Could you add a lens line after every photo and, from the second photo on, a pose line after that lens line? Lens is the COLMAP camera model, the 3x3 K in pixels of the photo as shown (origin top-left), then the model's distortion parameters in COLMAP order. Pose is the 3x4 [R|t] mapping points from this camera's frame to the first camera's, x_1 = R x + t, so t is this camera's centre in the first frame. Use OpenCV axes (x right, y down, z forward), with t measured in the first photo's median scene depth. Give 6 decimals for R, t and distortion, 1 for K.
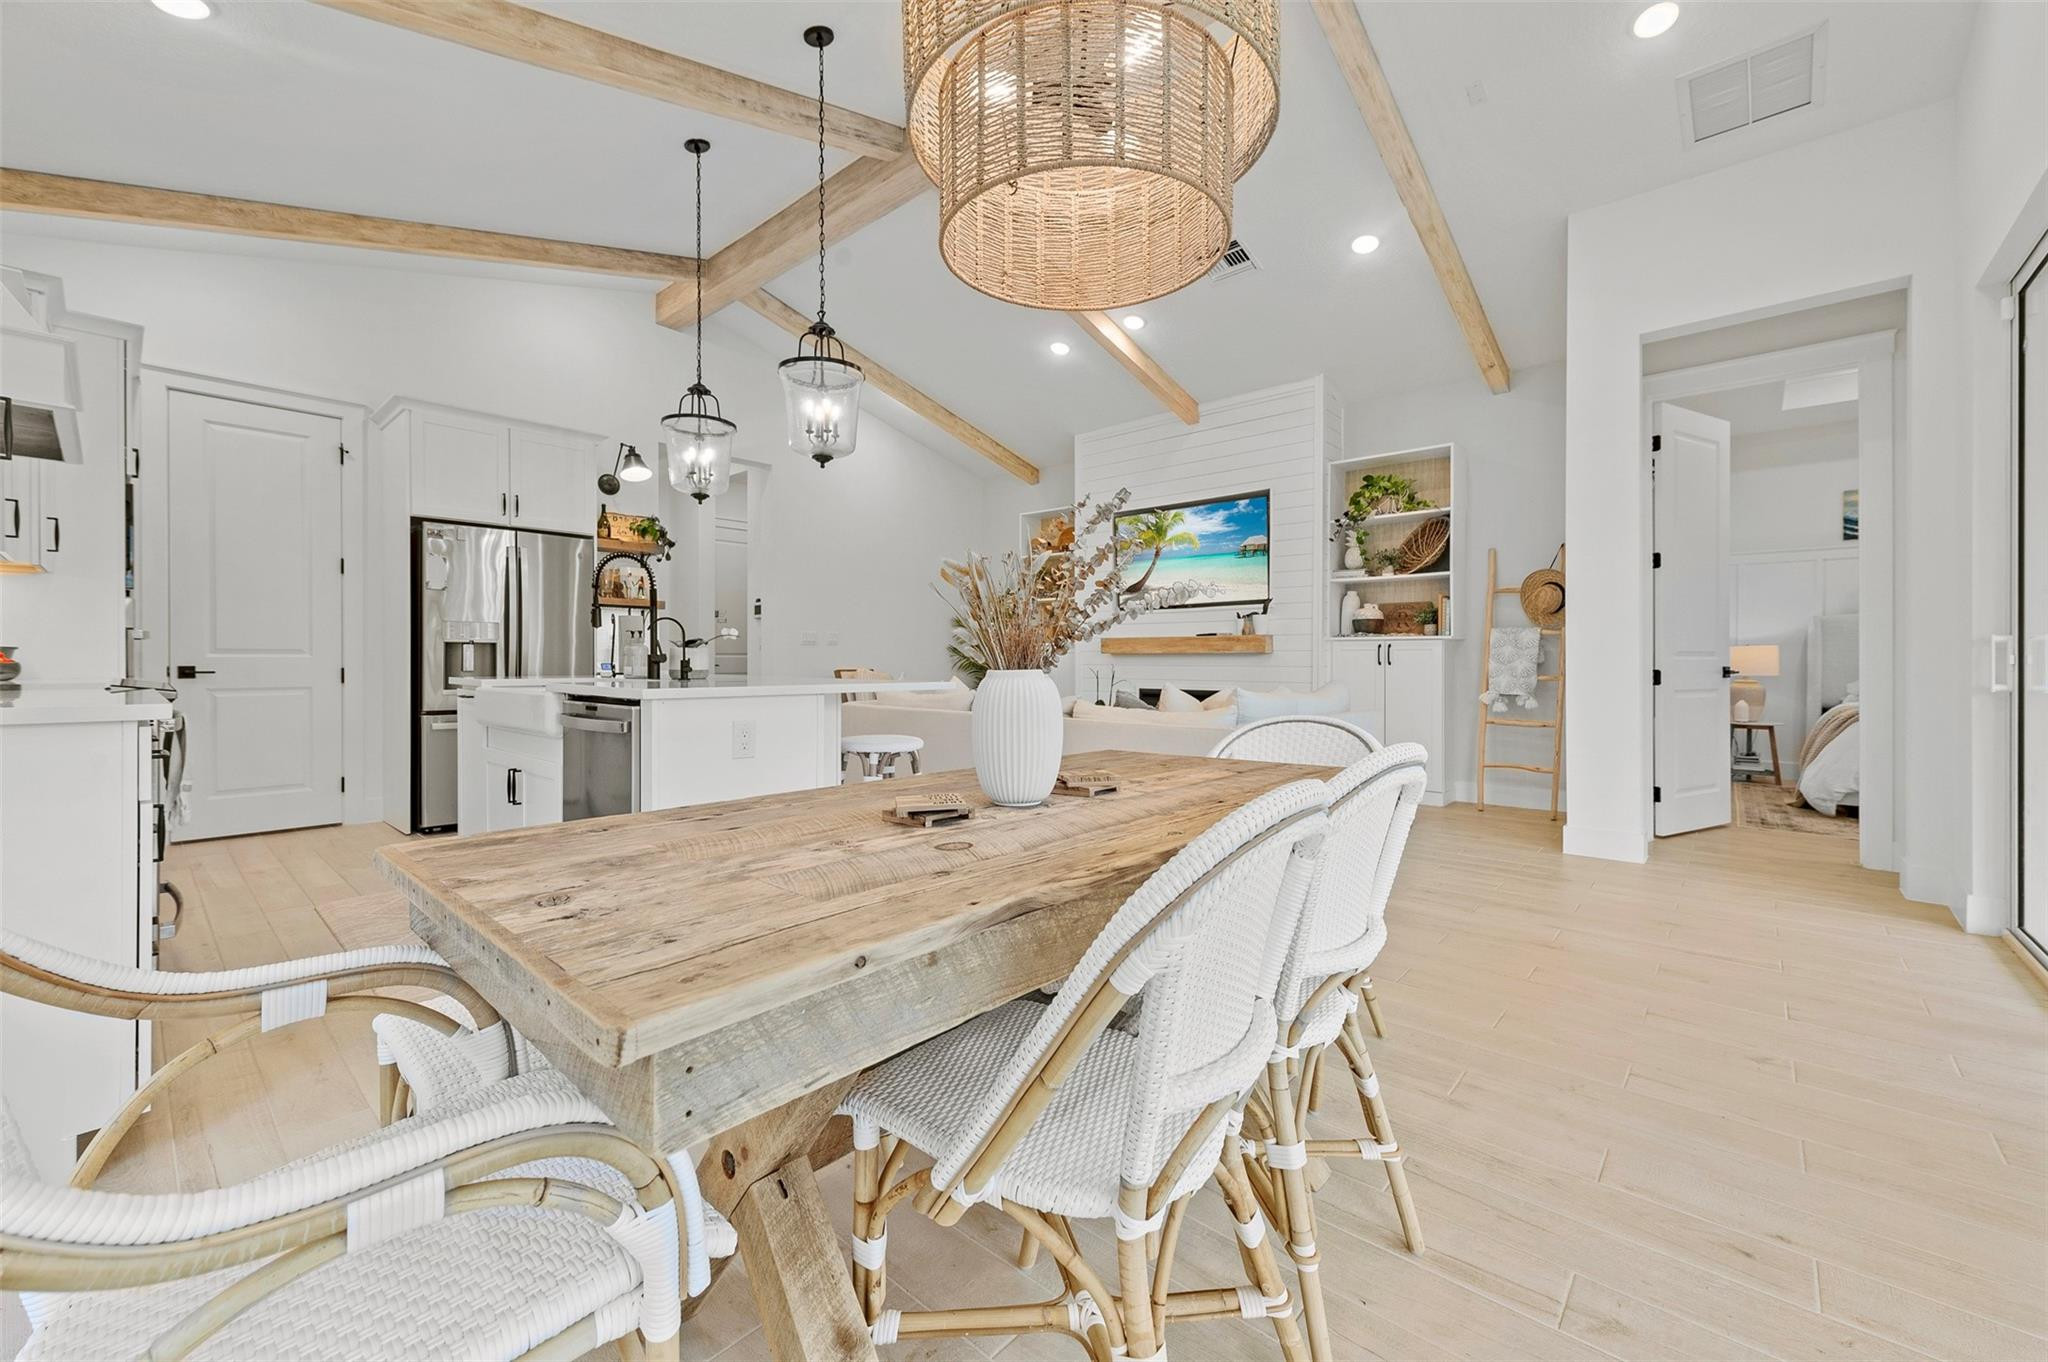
lens RADIAL K [[803.5, 0, 1025.9], [0, 803.5, 669.7], [0, 0, 1]] dist [-0.000827, 0.000154]
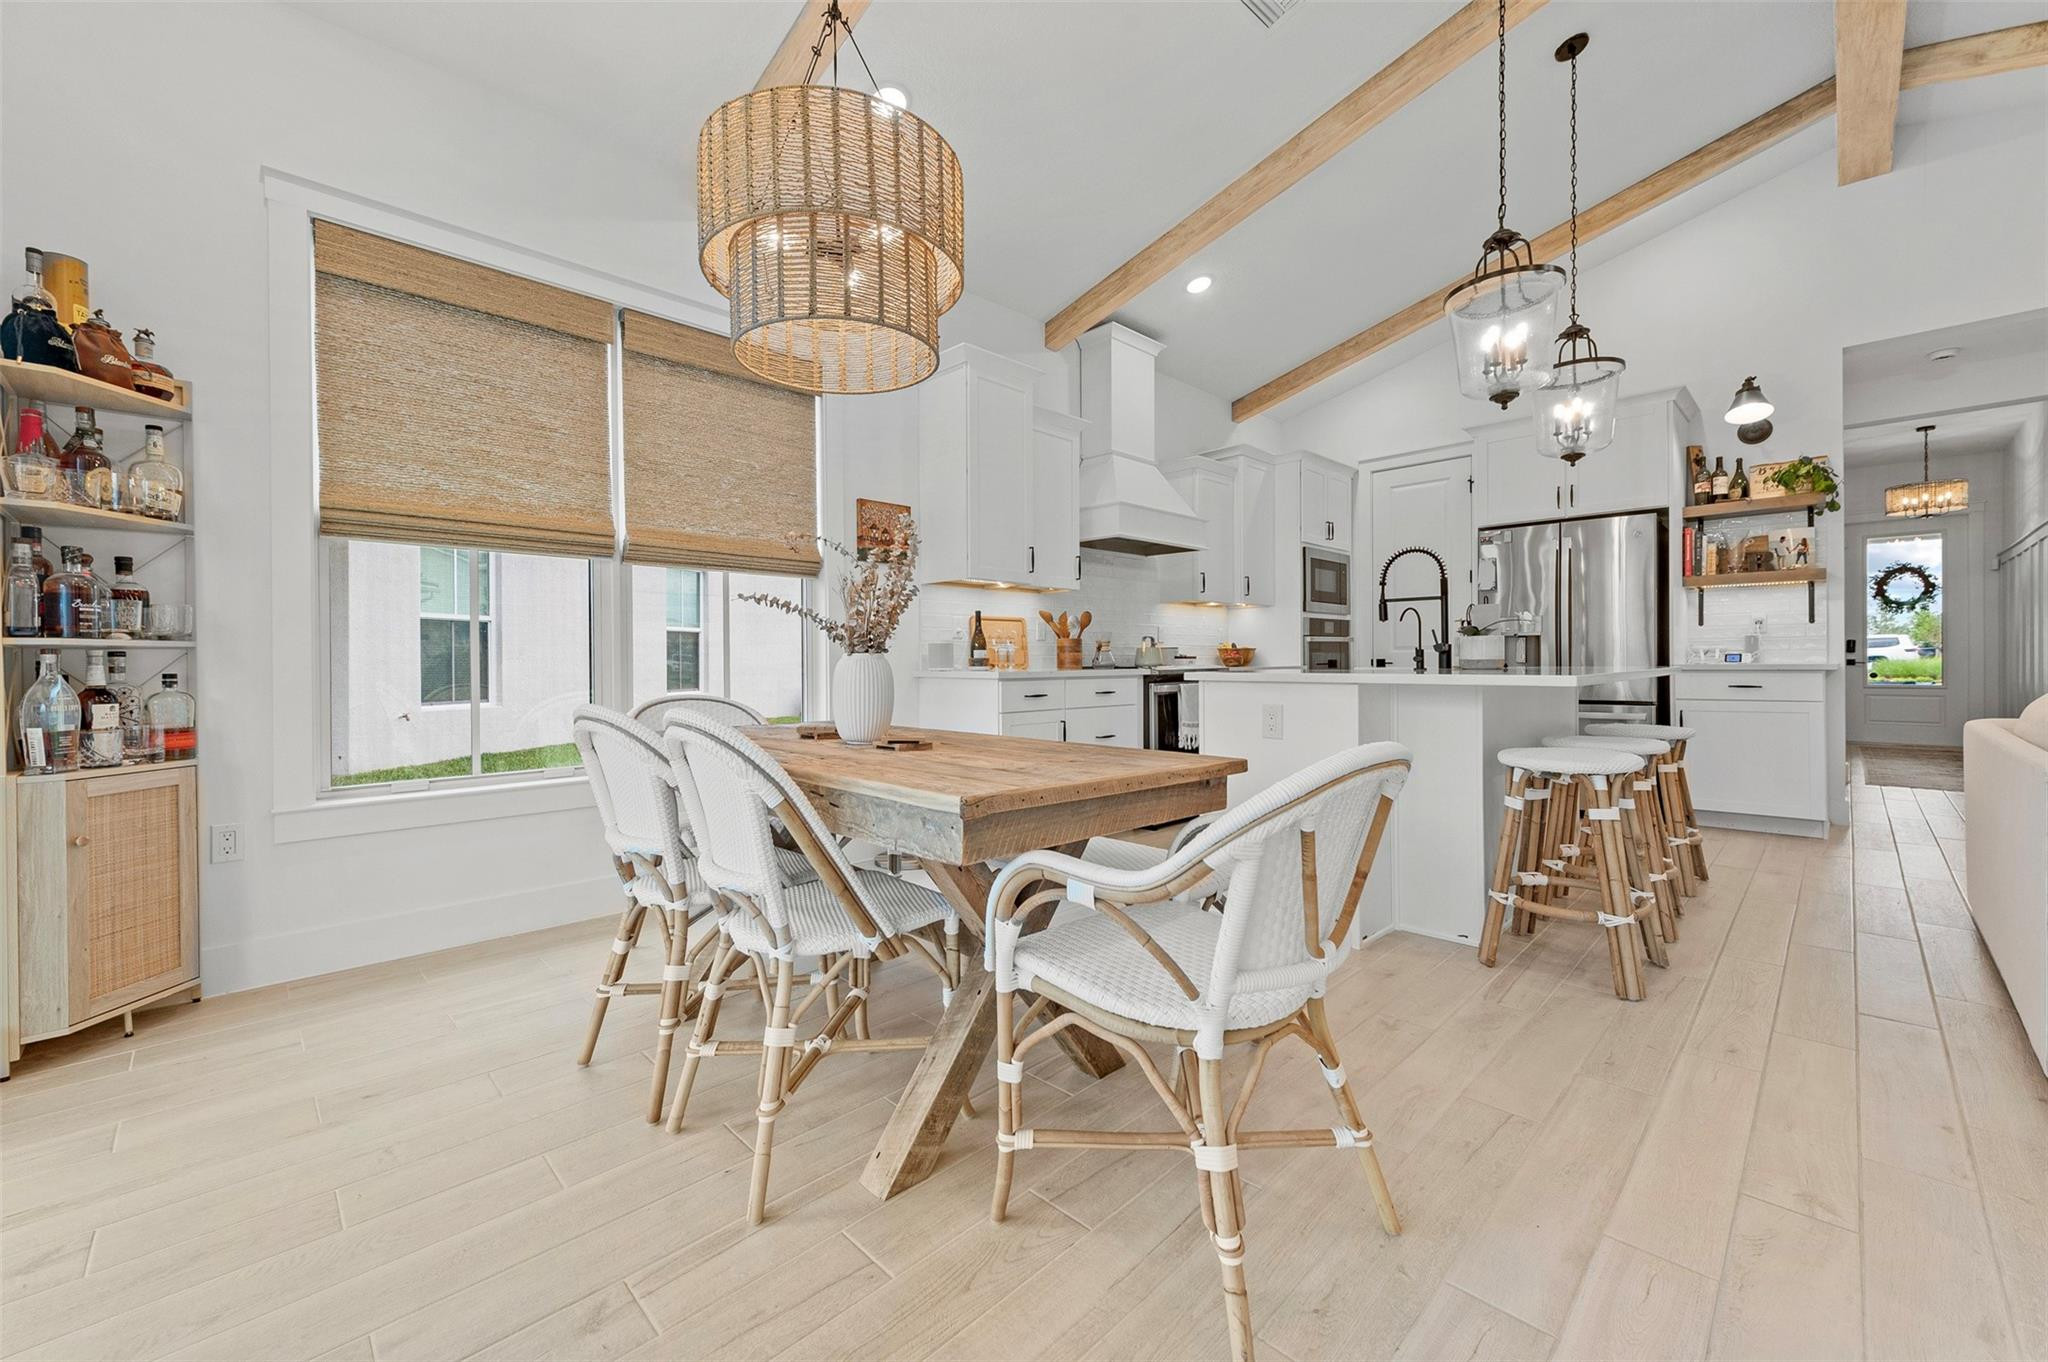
lens RADIAL K [[806.1, 0, 1020.2], [0, 806.1, 692.1], [0, 0, 1]] dist [0.001669, 0.000122]
pose [[-0.070032, 0.033828, -0.996971, 0.361147], [-0.003787, 0.999409, 0.034177, 0.004869], [0.997538, 0.006169, -0.069862, 0.347561]]
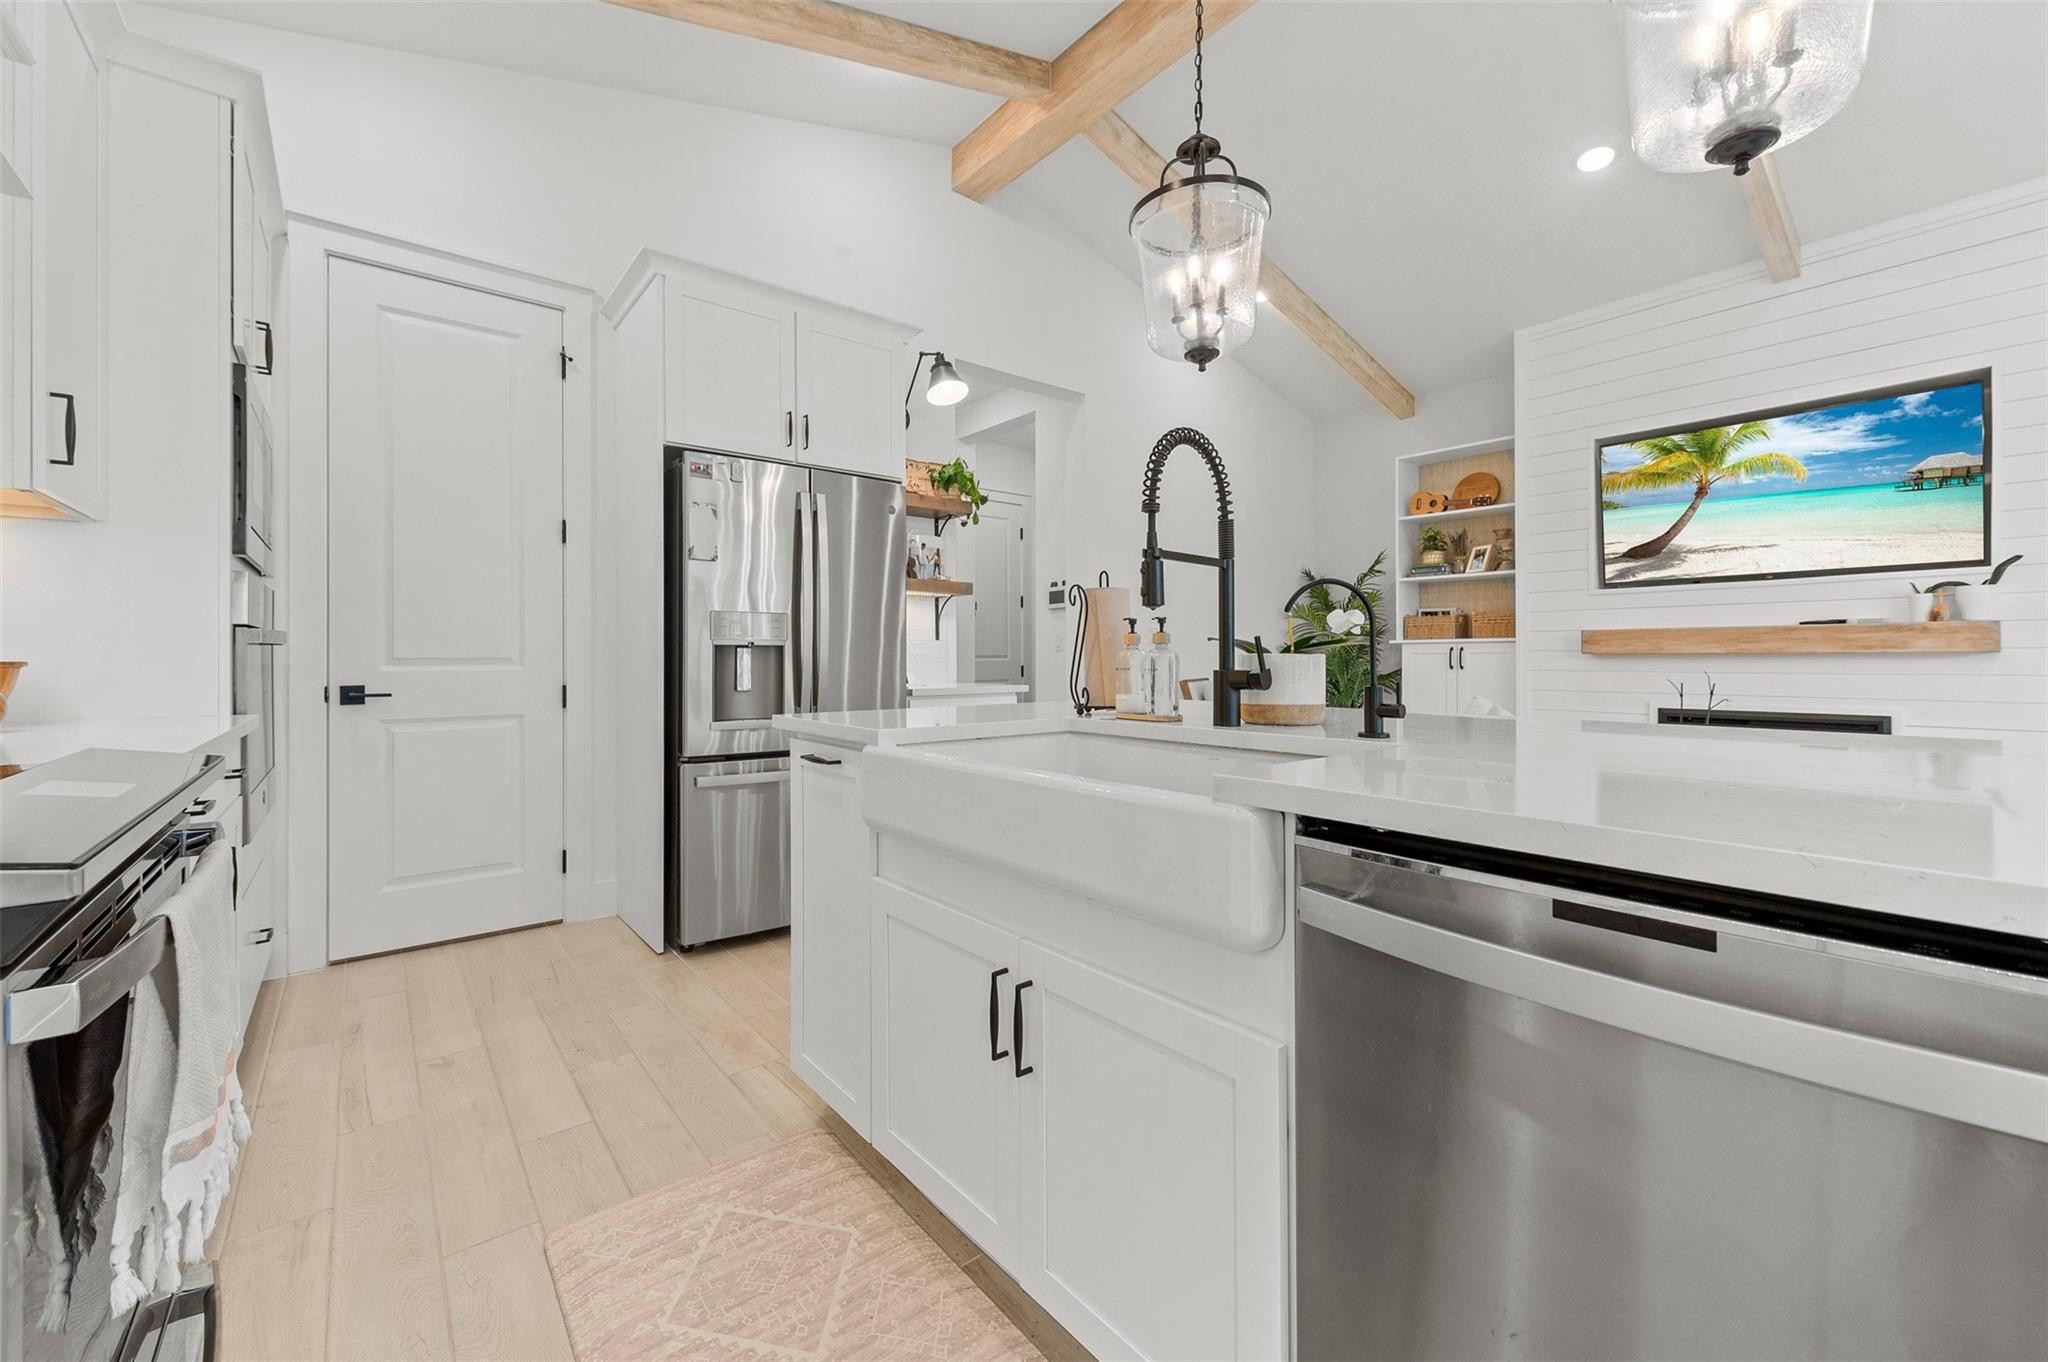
lens RADIAL K [[801.4, 0, 1016.8], [0, 801.4, 661.0], [0, 0, 1]] dist [0.000549, 0.000010]
pose [[0.986691, -0.004705, -0.162538, -0.319753], [0.003582, 0.999968, -0.007201, -0.013595], [0.162566, 0.006523, 0.986676, 0.347847]]
